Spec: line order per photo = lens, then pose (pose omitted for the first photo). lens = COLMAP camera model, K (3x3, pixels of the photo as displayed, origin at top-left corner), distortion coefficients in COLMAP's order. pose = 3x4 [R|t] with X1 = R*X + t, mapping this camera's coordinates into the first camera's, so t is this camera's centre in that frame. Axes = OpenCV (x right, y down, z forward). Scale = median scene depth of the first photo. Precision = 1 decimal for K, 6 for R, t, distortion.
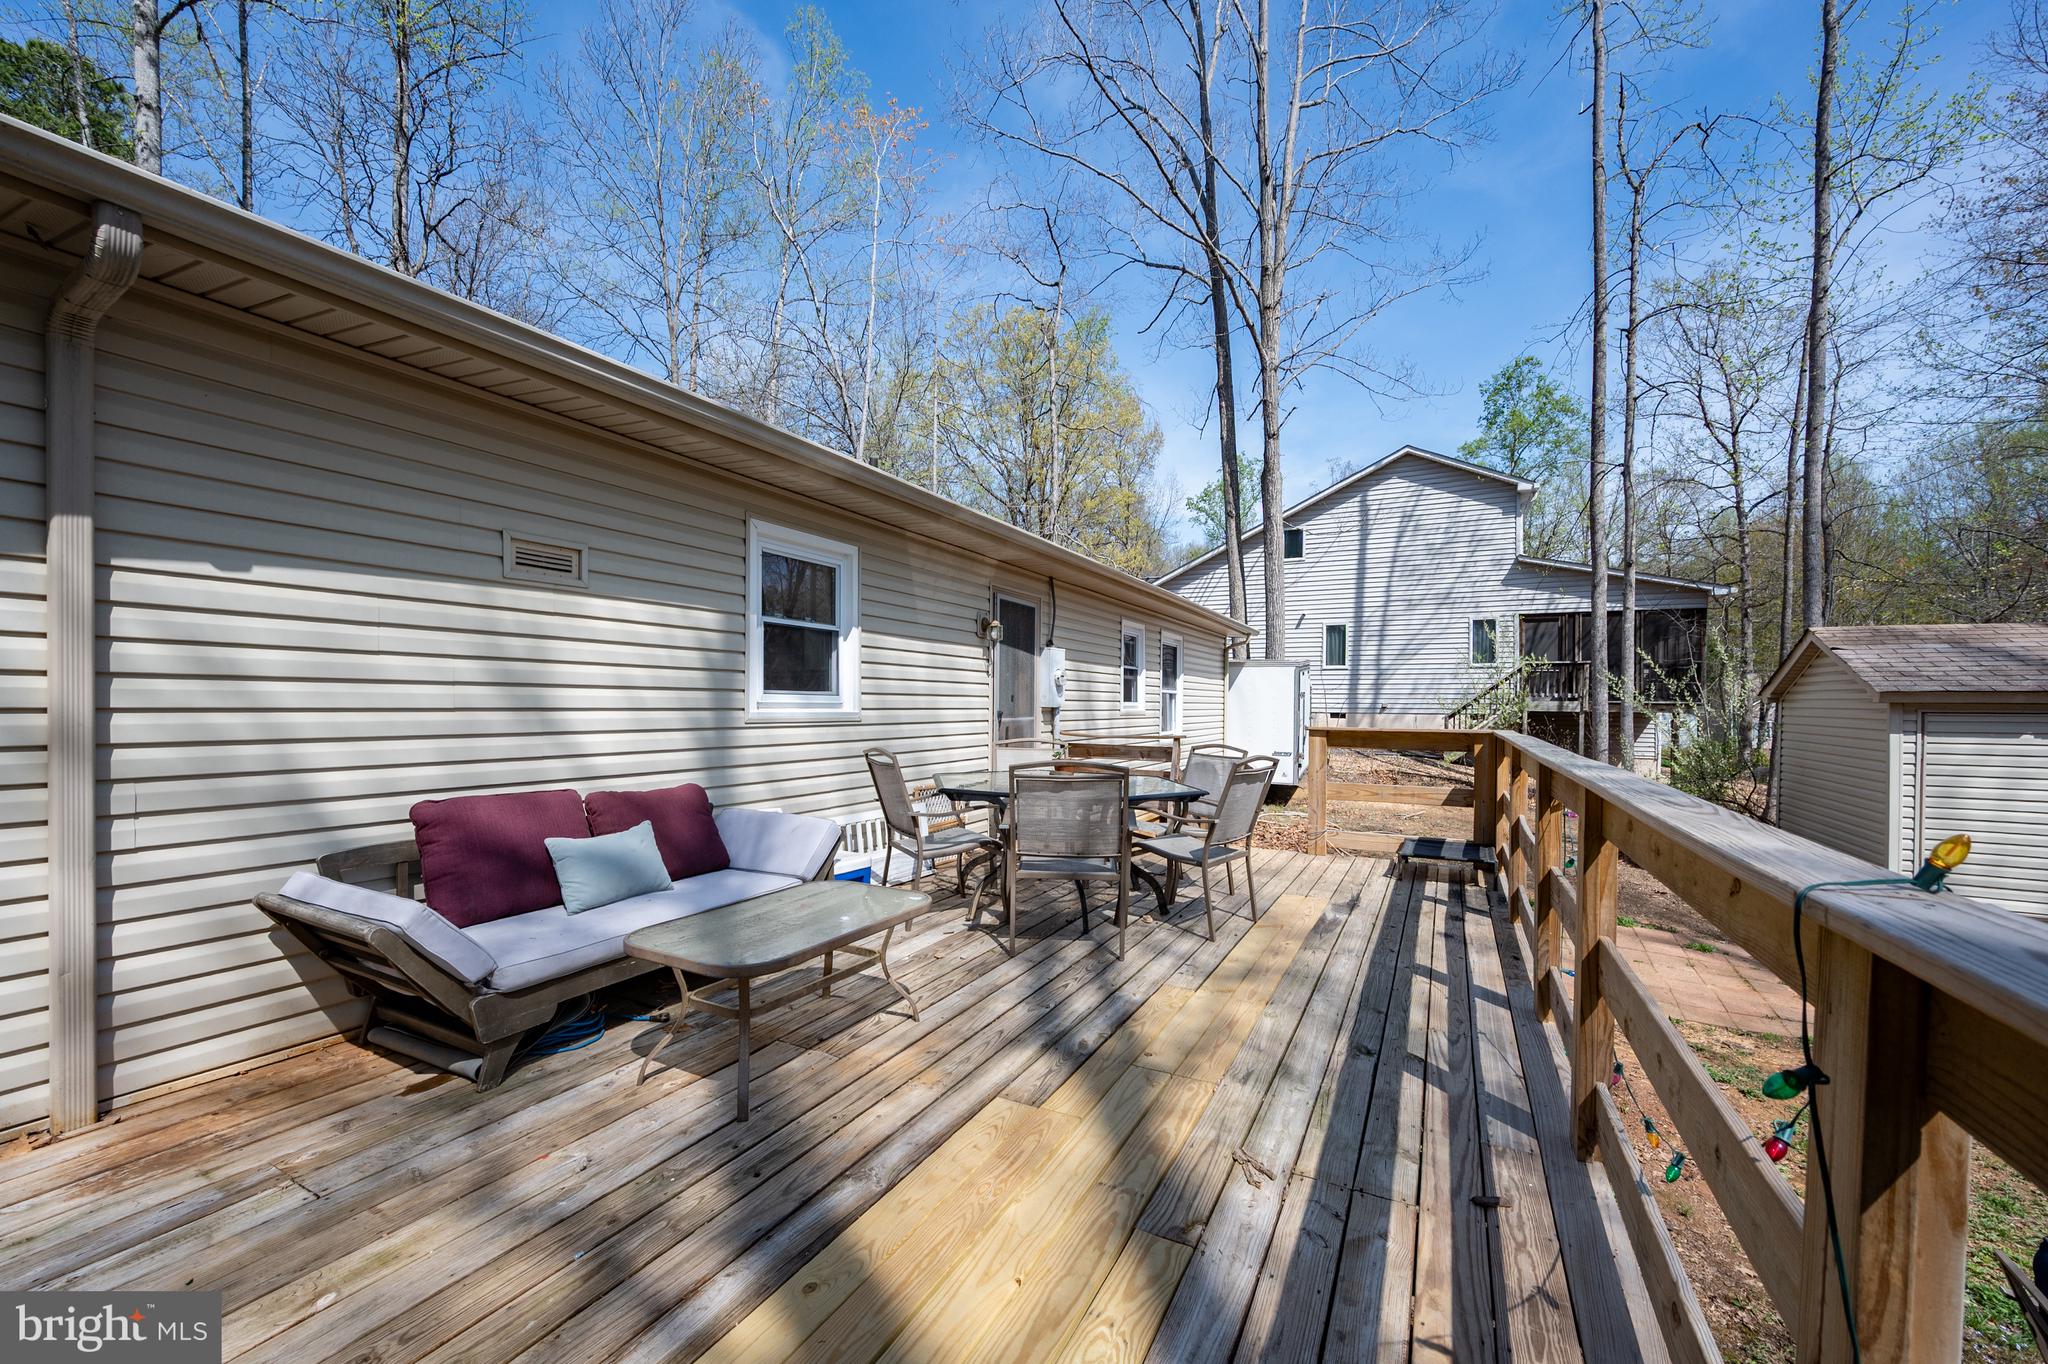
lens RADIAL K [[822.5, 0, 1011.9], [0, 822.5, 705.2], [0, 0, 1]] dist [-0.001145, -0.000191]
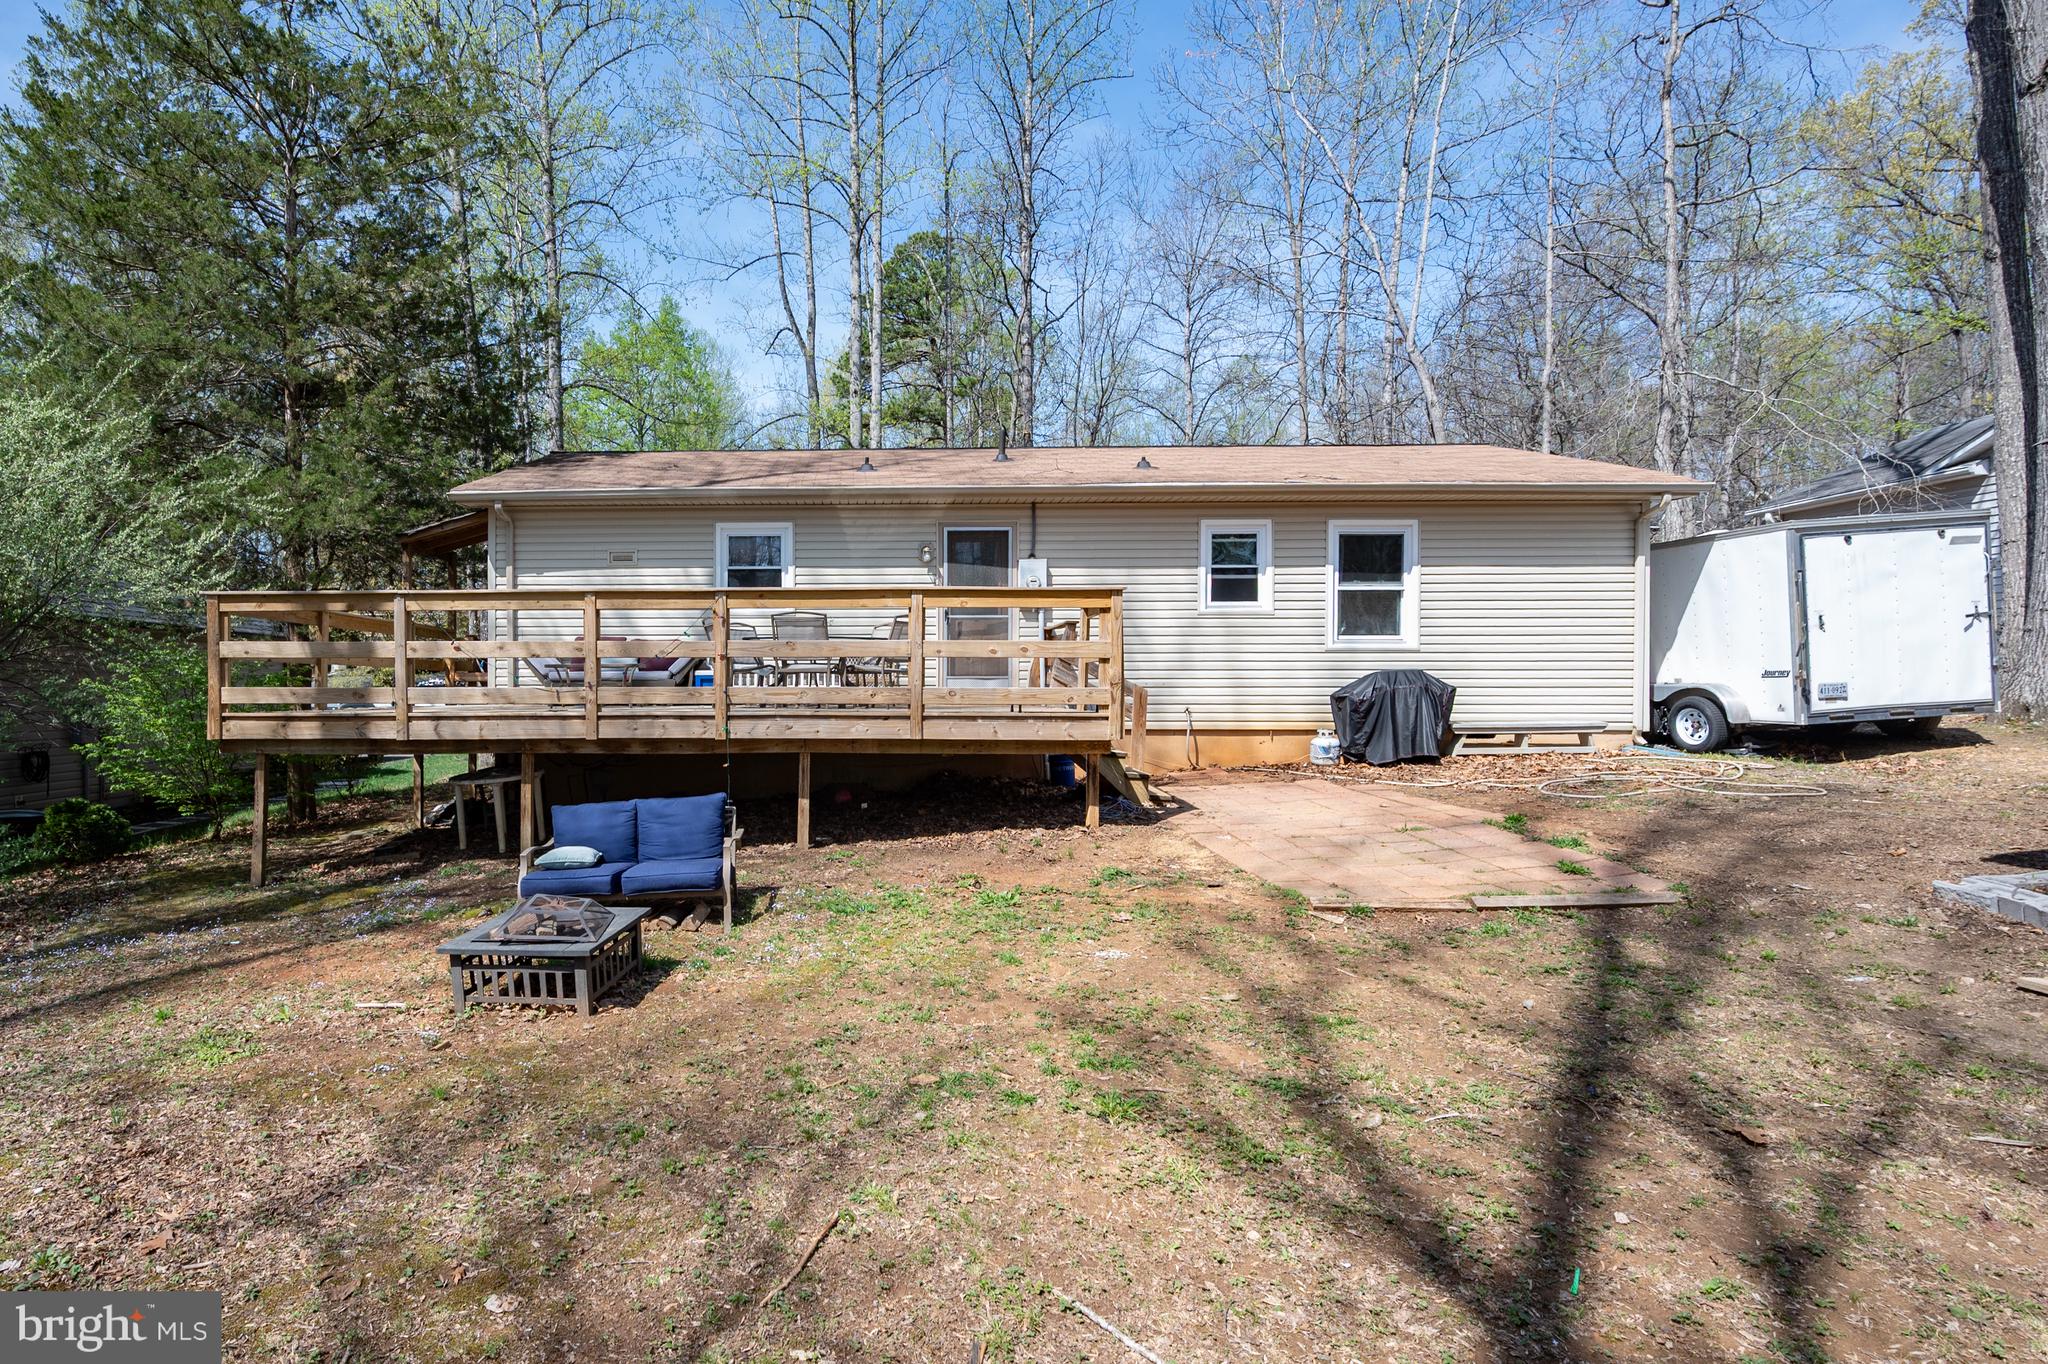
lens RADIAL K [[937.9, 0, 1024.0], [0, 937.9, 682.0], [0, 0, 1]] dist [0.001322, -0.000050]
pose [[0.446054, -0.010316, -0.894947, 1.947906], [0.003091, 0.999945, -0.009986, 0.192513], [0.895001, 0.001688, 0.446062, 0.529792]]
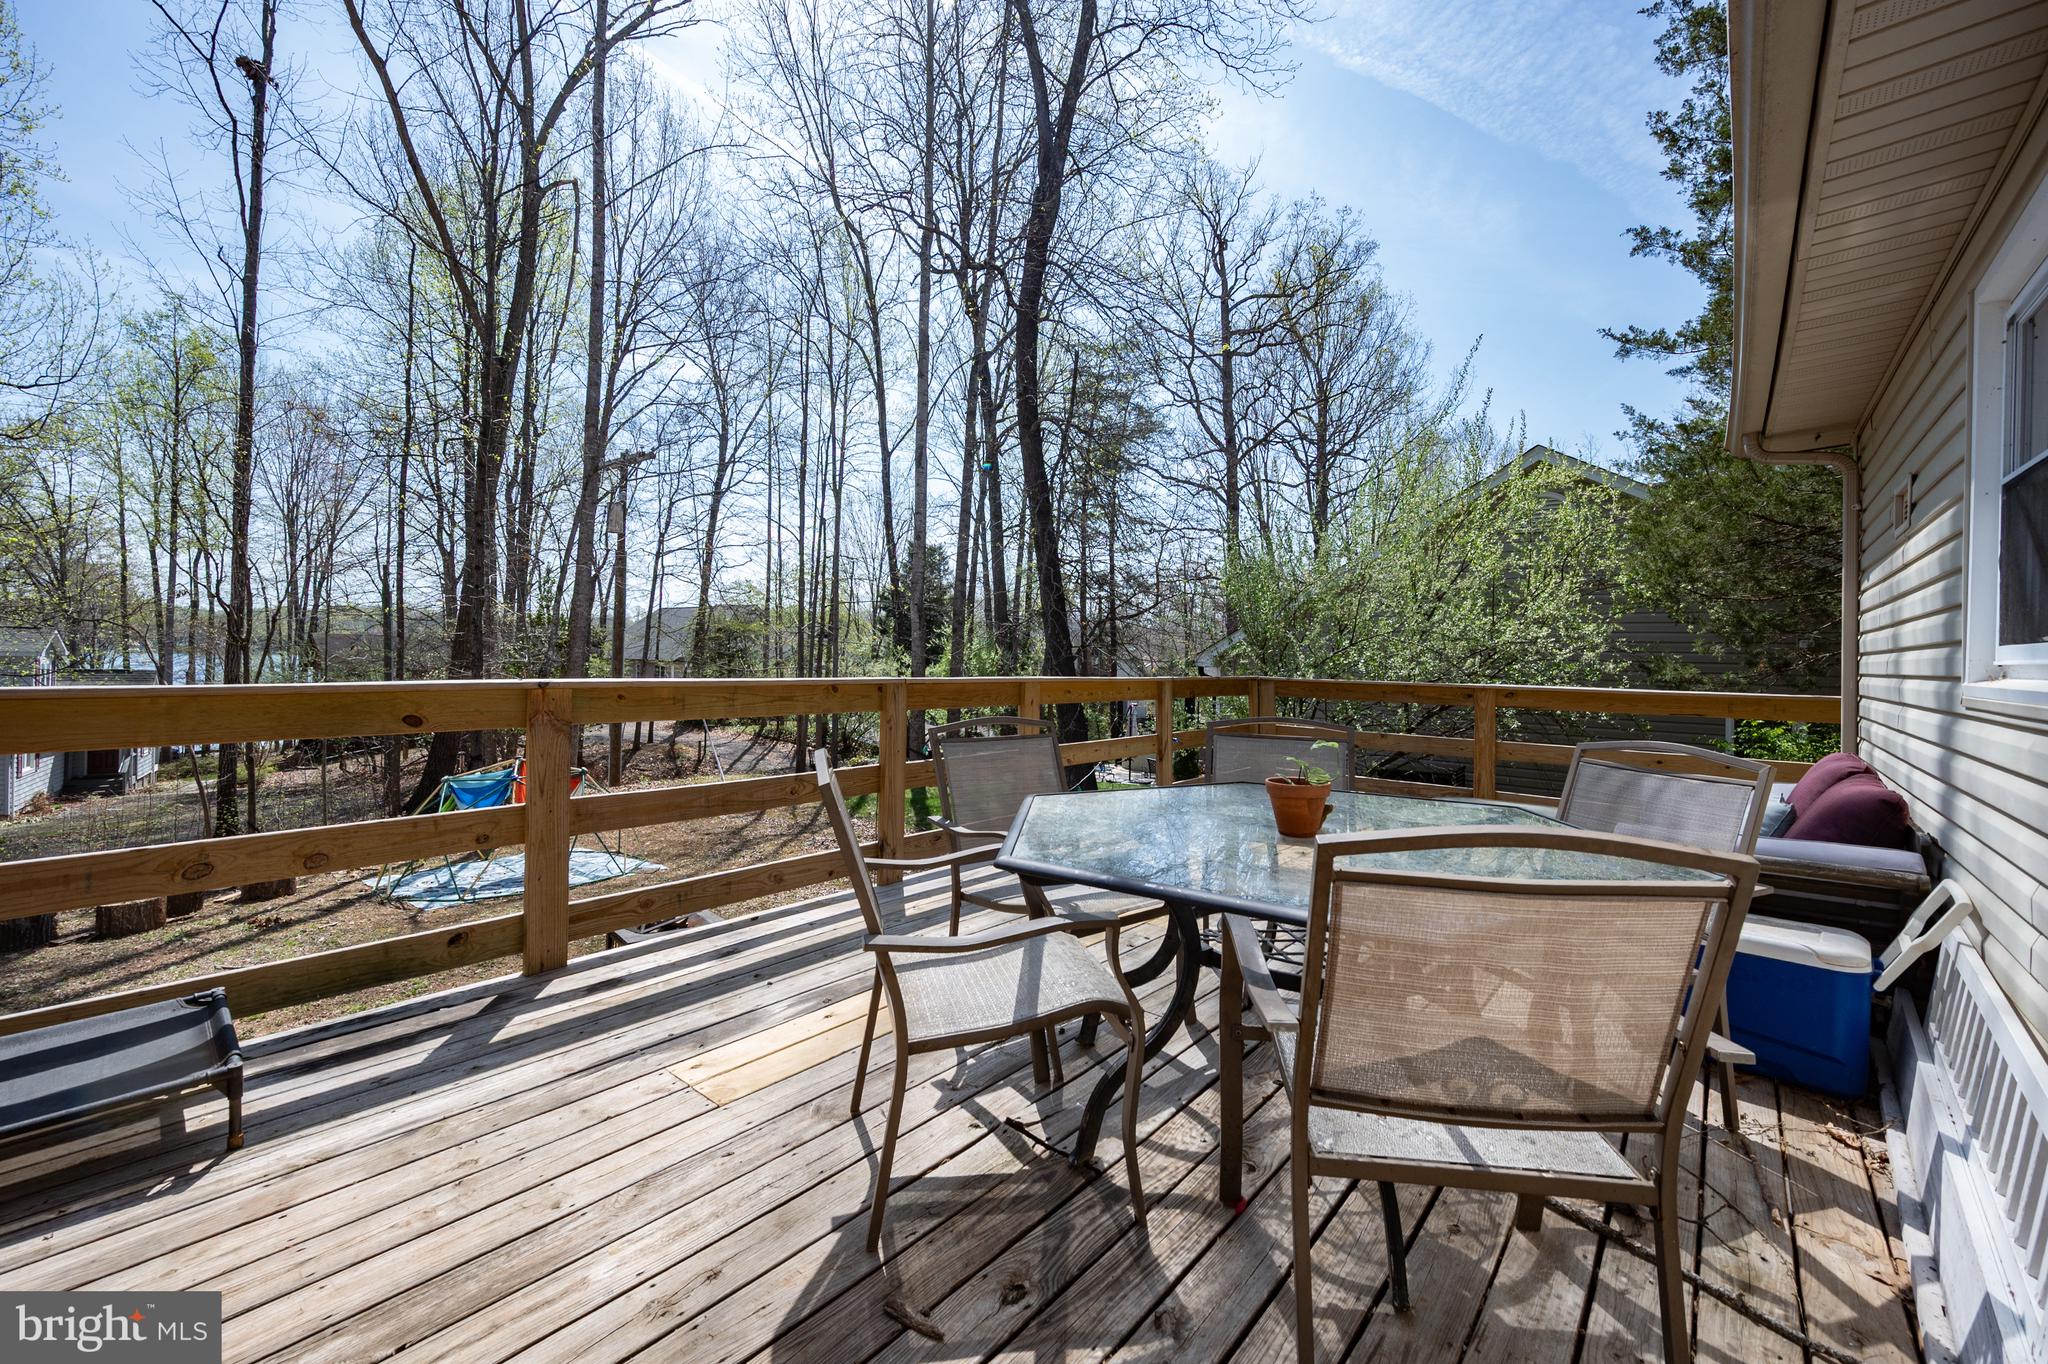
lens RADIAL K [[826.7, 0, 1007.4], [0, 826.7, 658.1], [0, 0, 1]] dist [-0.001274, -0.000059]
pose [[-0.973212, -0.030980, 0.227815, 0.110160], [-0.029525, 0.999516, 0.009790, 0.003139], [-0.228008, 0.002802, -0.973655, 1.377653]]
